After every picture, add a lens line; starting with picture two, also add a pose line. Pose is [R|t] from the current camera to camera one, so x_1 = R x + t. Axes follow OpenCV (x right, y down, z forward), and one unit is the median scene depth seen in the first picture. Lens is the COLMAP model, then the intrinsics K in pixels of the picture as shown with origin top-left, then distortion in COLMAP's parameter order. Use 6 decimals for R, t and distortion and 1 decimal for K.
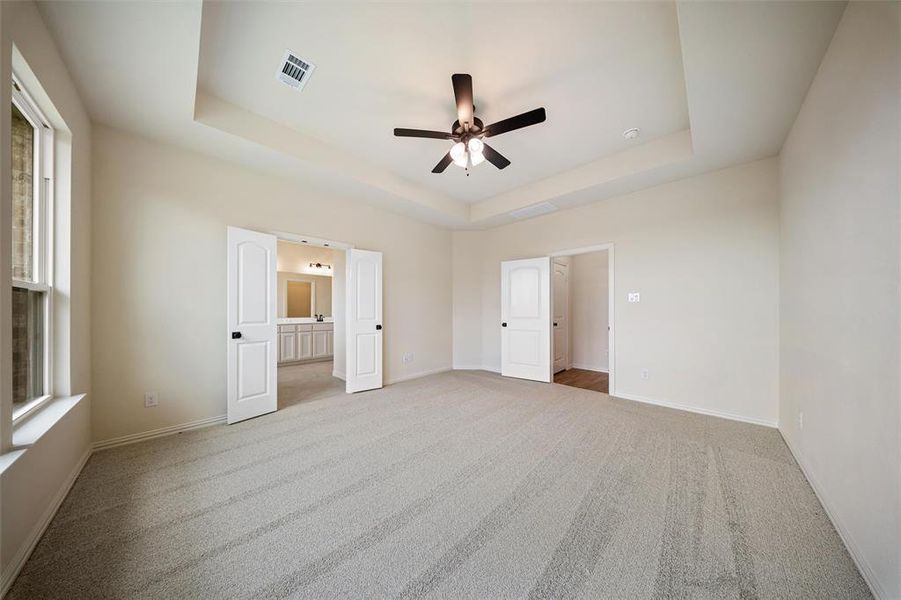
lens RADIAL K [[264.7, 0, 444.7], [0, 264.7, 301.7], [0, 0, 1]] dist [-0.004182, -0.000141]
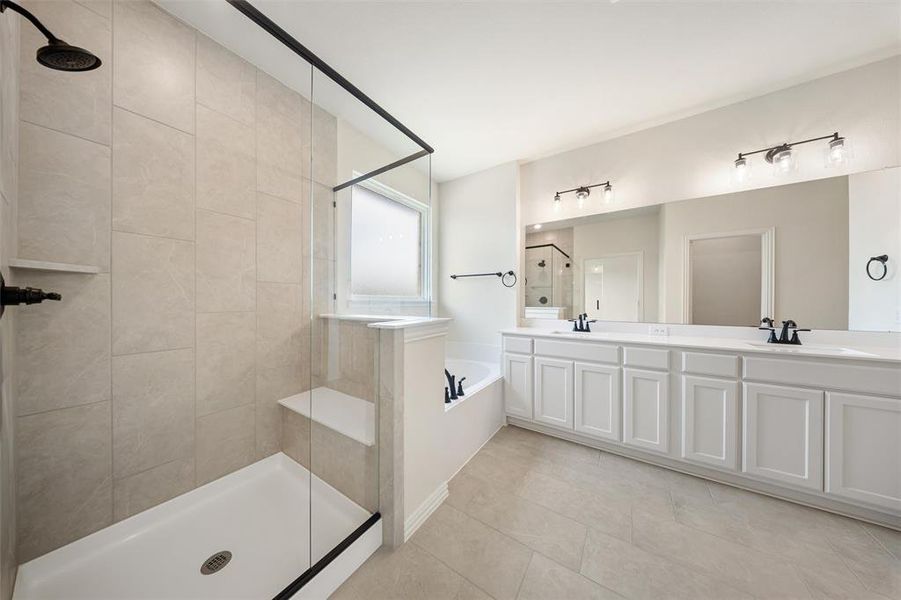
lens RADIAL K [[264.4, 0, 446.9], [0, 264.4, 305.7], [0, 0, 1]] dist [-0.001257, -0.000086]
pose [[0.186685, 0.014617, -0.982311, -0.258629], [0.010231, 0.999806, 0.016822, 0.022338], [0.982366, -0.013190, 0.186500, 0.588079]]
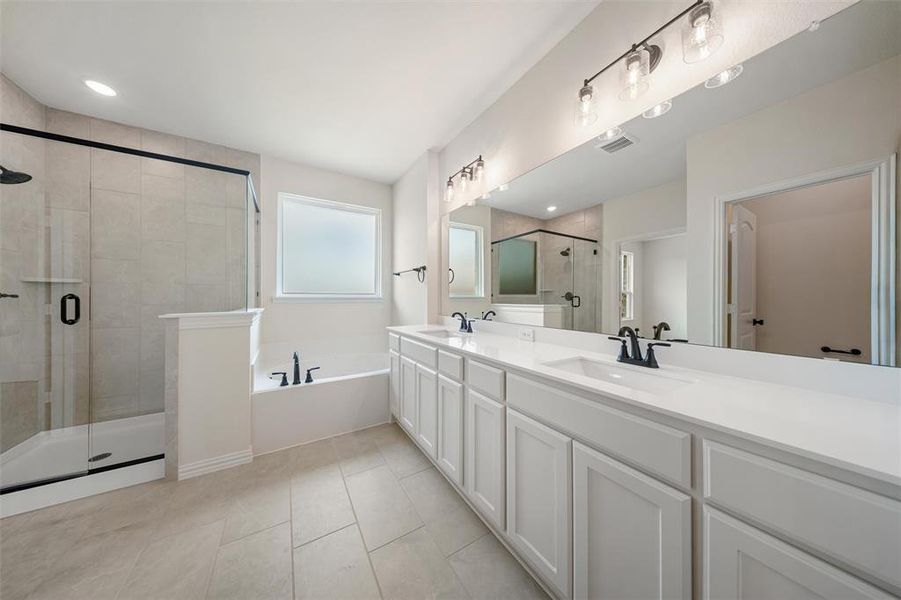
lens RADIAL K [[264.7, 0, 444.7], [0, 264.7, 301.7], [0, 0, 1]] dist [-0.004182, -0.000141]
pose [[-0.233138, 0.012927, -0.972358, -0.267779], [0.012139, 0.999872, 0.010382, 0.026795], [0.972368, -0.009383, -0.233265, 0.923419]]
